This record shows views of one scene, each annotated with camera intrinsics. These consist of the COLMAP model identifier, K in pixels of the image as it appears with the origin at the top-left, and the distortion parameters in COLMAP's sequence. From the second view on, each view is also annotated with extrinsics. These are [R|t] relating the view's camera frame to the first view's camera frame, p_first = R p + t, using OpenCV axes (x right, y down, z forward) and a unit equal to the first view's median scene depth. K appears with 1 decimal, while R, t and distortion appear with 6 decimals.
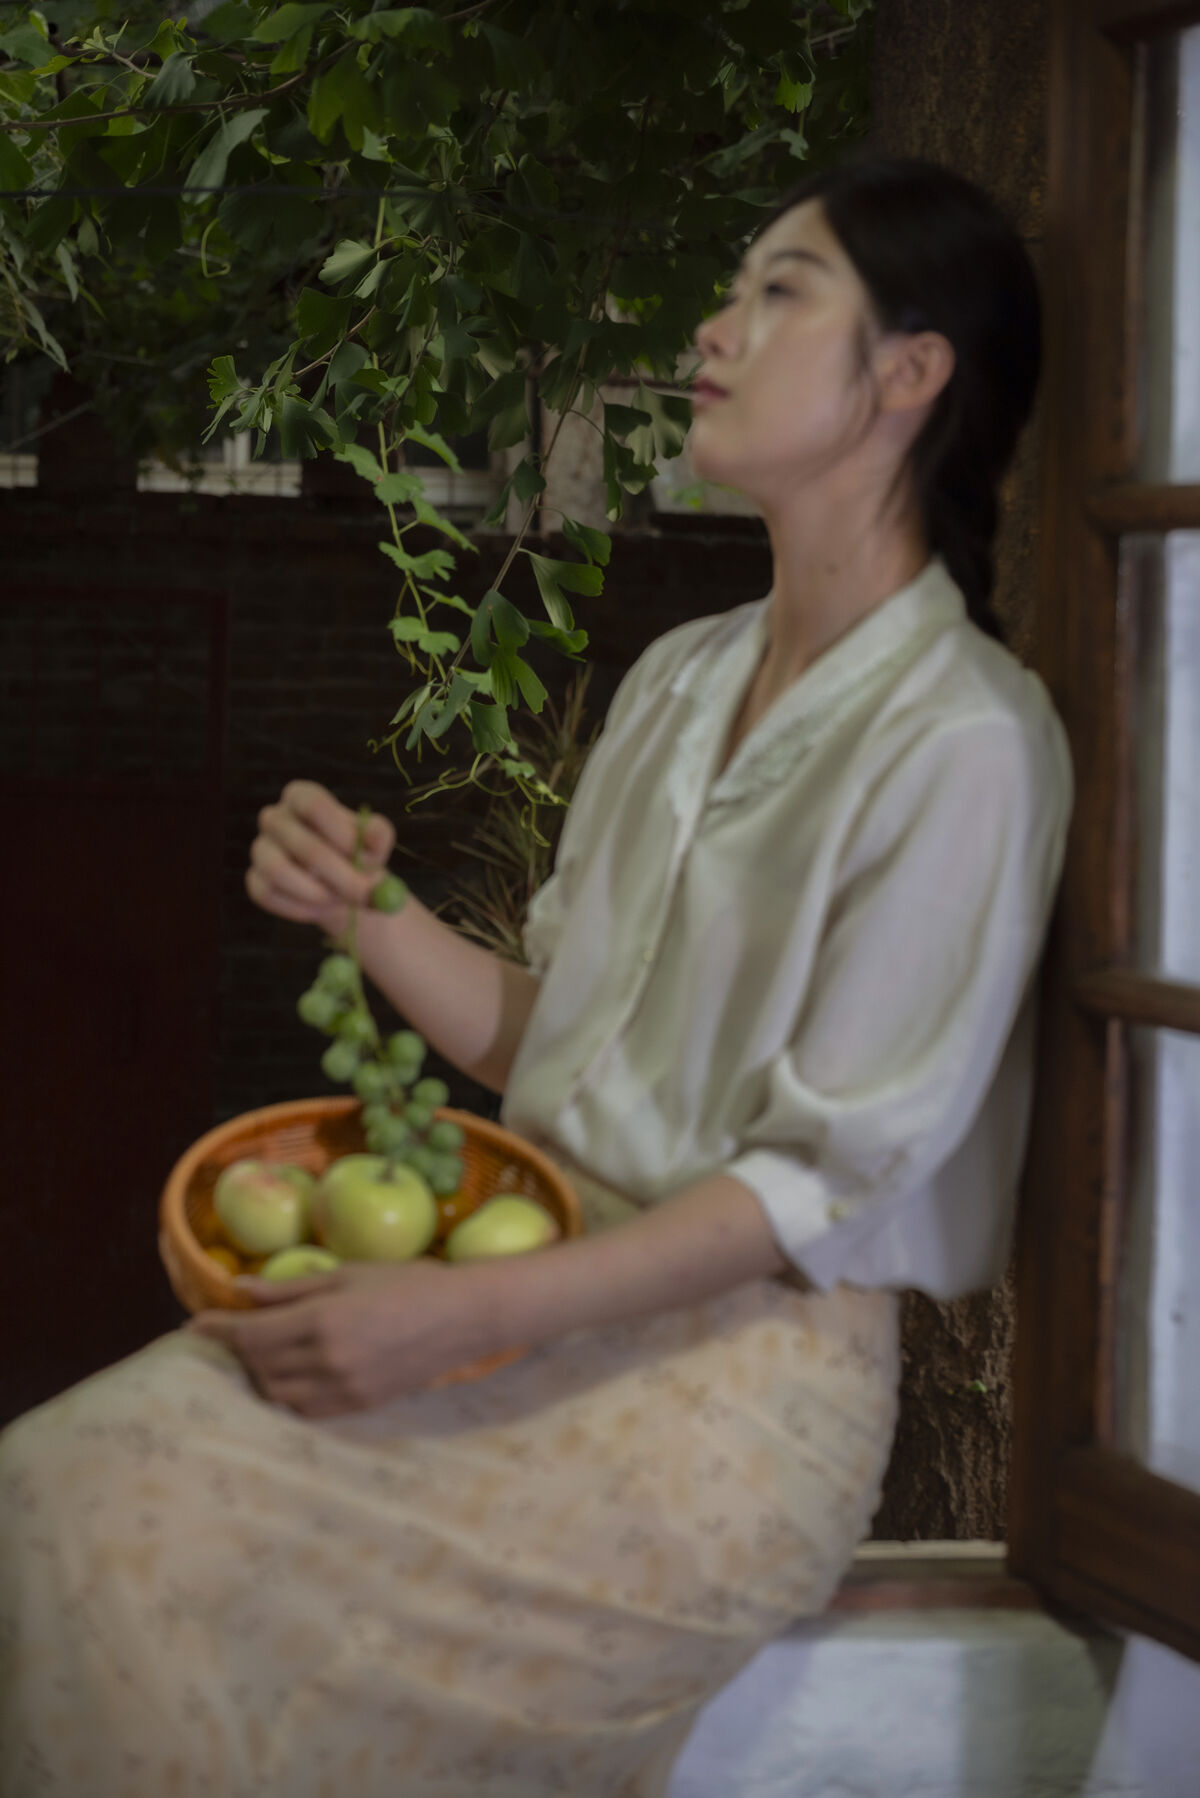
lens RADIAL K [[3644.5, 0, 603.8], [0, 3644.5, 954.2], [0, 0, 1]] dist [-0.246993, 4.020300]
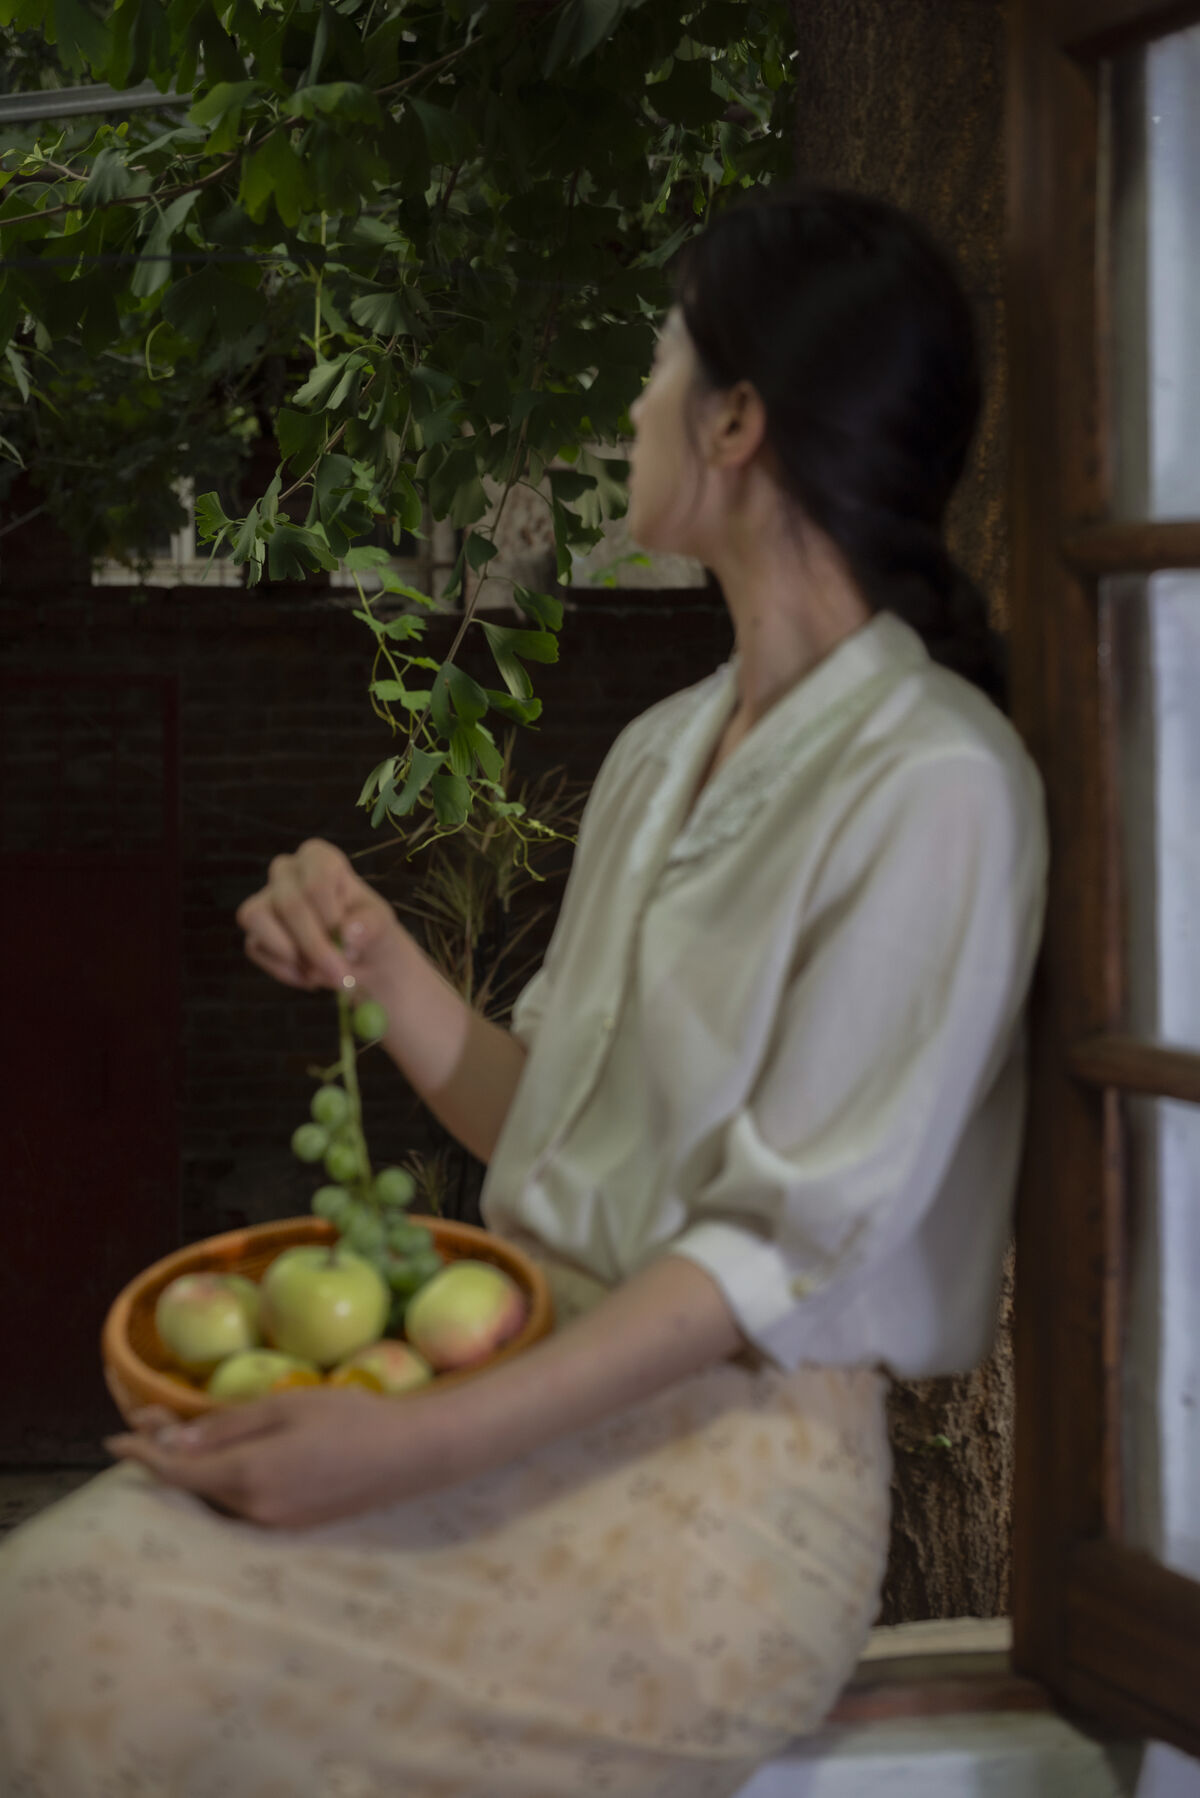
lens RADIAL K [[3185.0, 0, 559.4], [0, 3185.0, 897.5], [0, 0, 1]] dist [-0.022267, 0.088242]
pose [[0.999418, -0.031803, 0.012372, -0.009259], [0.032129, 0.999115, -0.027147, -0.010566], [-0.011498, 0.027528, 0.999555, 0.129803]]
